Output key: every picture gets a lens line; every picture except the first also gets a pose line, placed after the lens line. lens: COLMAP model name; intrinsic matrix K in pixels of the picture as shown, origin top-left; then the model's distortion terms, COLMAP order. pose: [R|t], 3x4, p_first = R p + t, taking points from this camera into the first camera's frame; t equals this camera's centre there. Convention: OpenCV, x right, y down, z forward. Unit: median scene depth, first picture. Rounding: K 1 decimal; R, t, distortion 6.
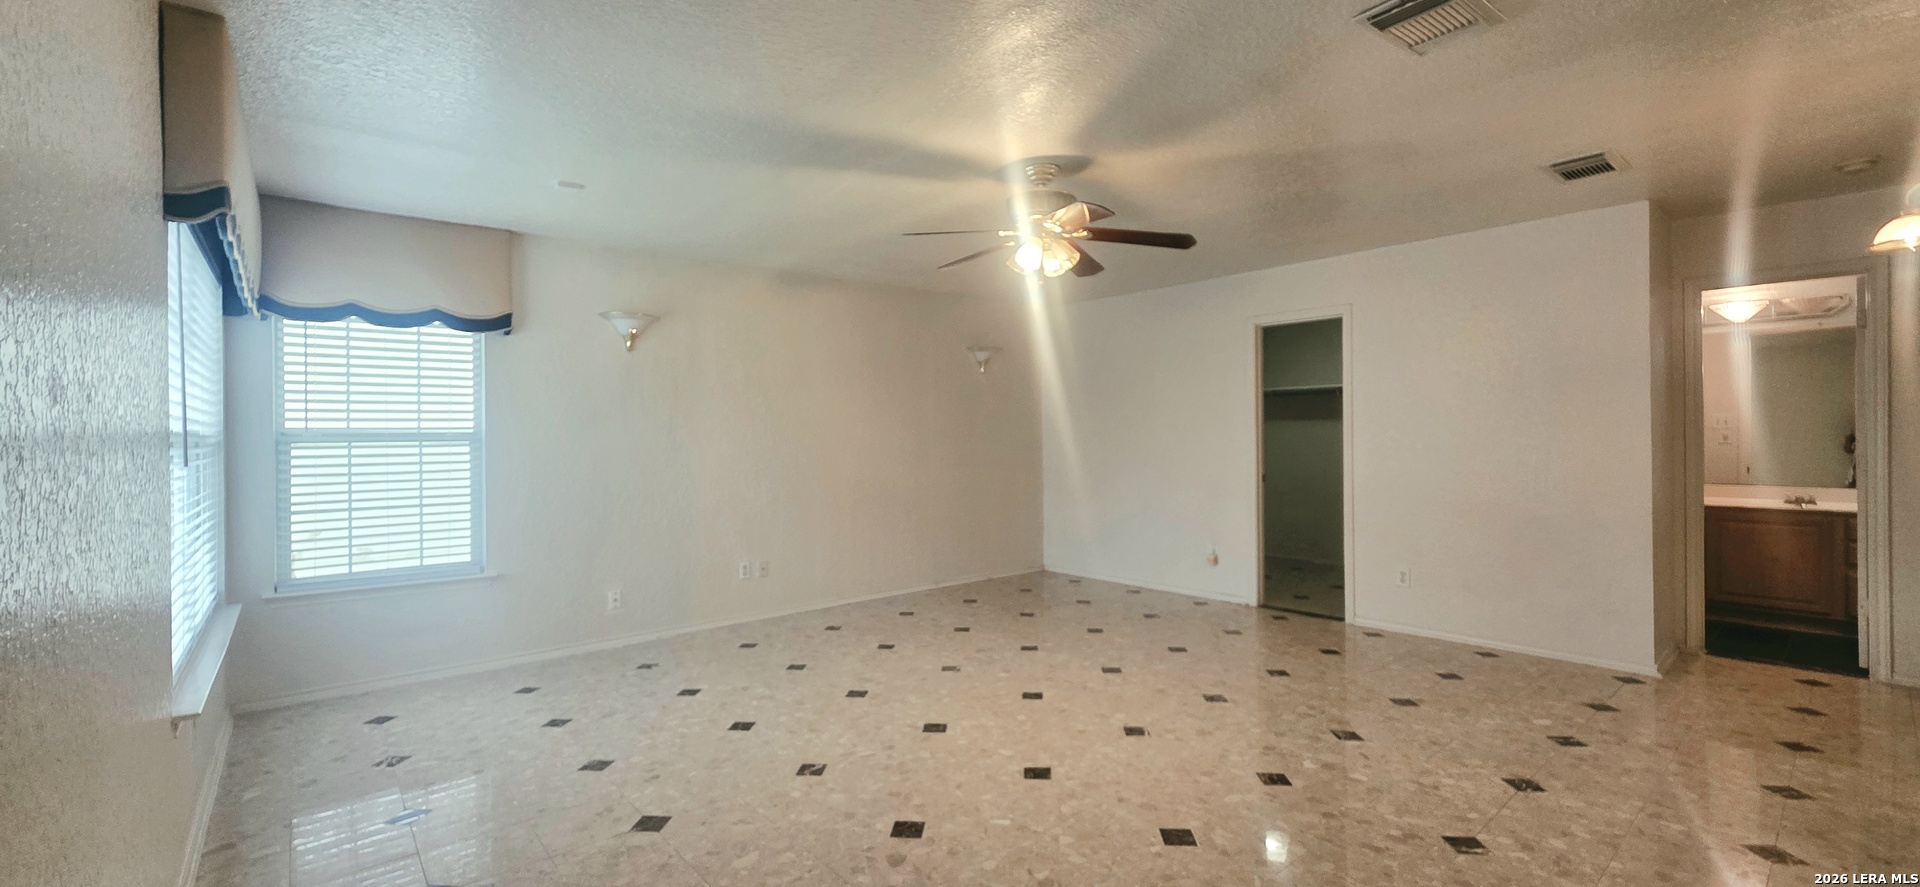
lens RADIAL K [[771.1, 0, 953.4], [0, 771.1, 438.8], [0, 0, 1]] dist [0.000437, 0.000013]
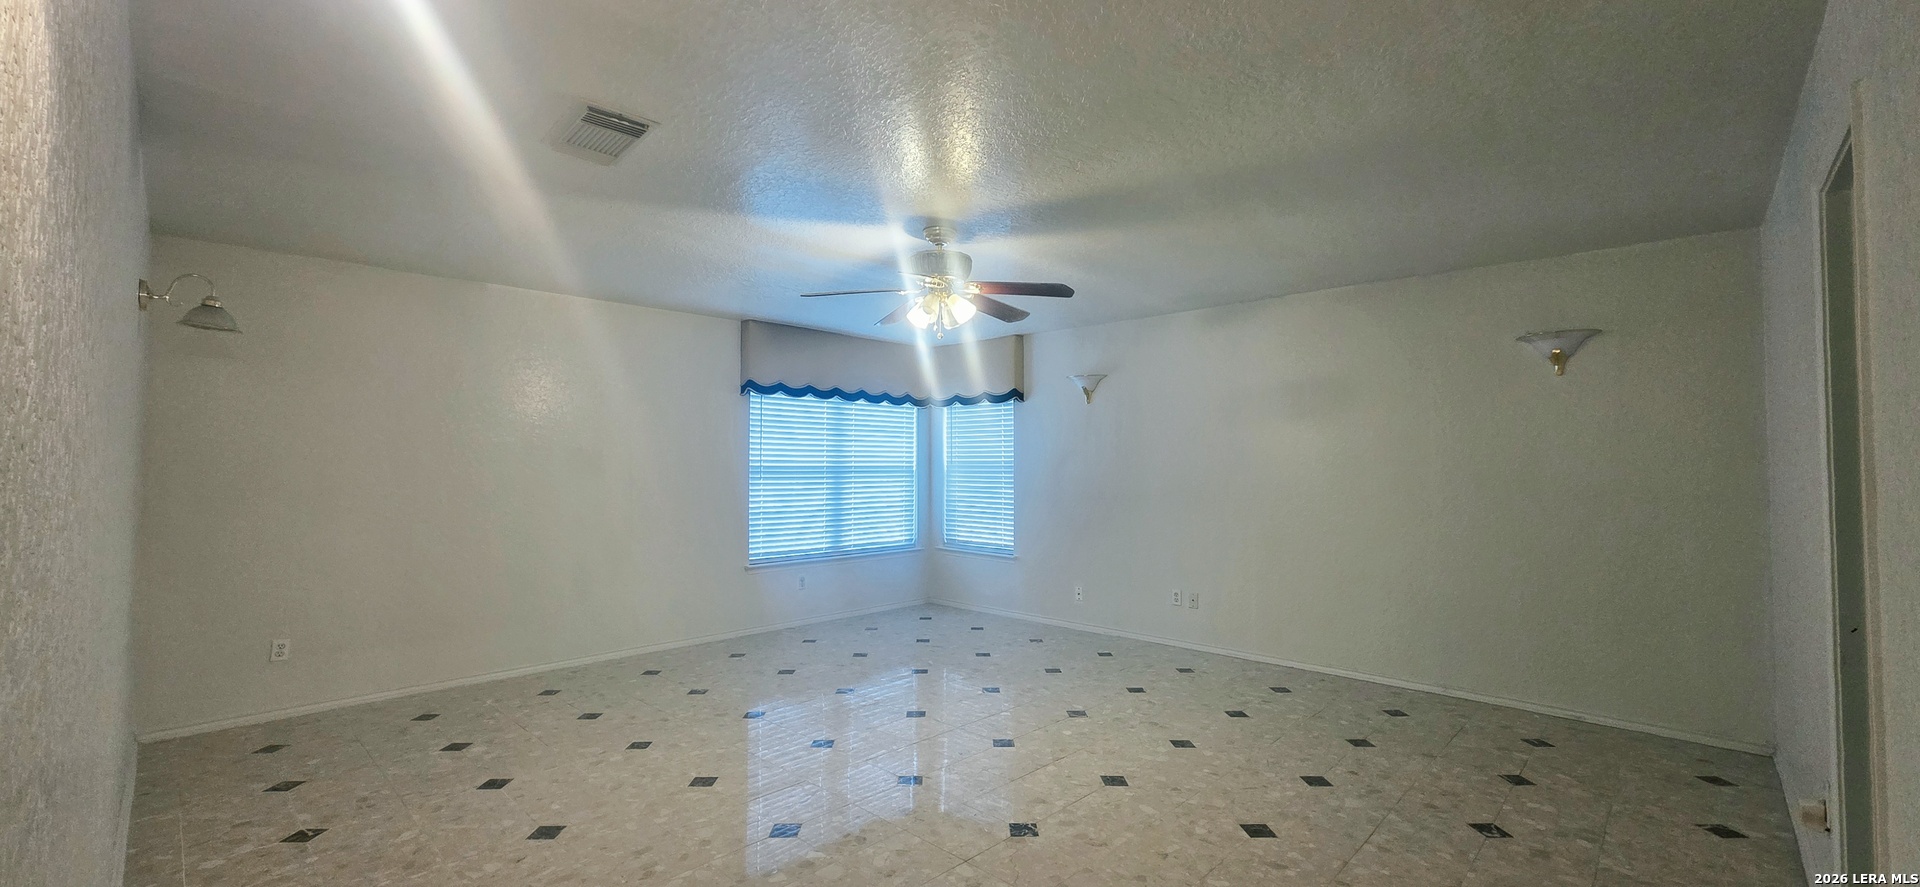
lens RADIAL K [[771.1, 0, 953.4], [0, 771.1, 438.8], [0, 0, 1]] dist [0.000437, 0.000013]
pose [[0.089250, -0.019861, -0.995811, 1.064181], [-0.005156, 0.999779, -0.020402, -0.033218], [0.995996, 0.006955, 0.089128, 0.832689]]
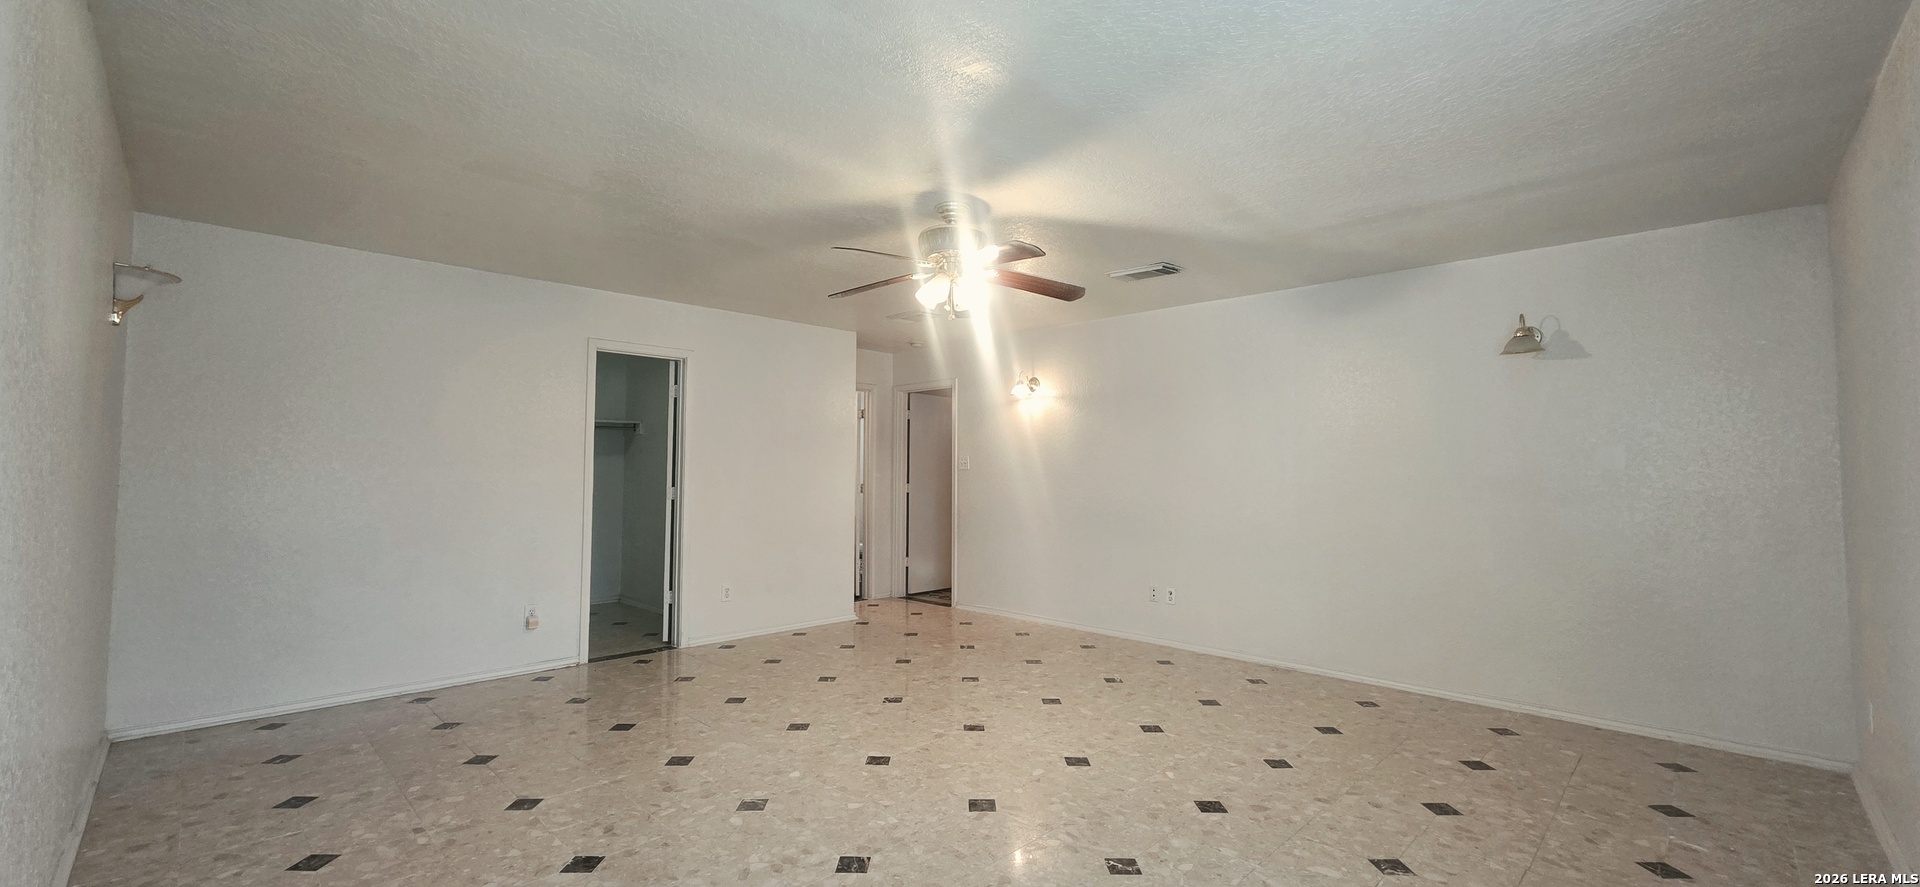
lens RADIAL K [[753.9, 0, 960.0], [0, 753.9, 443.5], [0, 0, 1]] dist [0.000938, 0.000049]
pose [[-0.085419, 0.048764, 0.995151, -0.775069], [-0.001540, 0.998794, -0.049075, 0.010778], [-0.996344, -0.005724, -0.085241, 0.966278]]
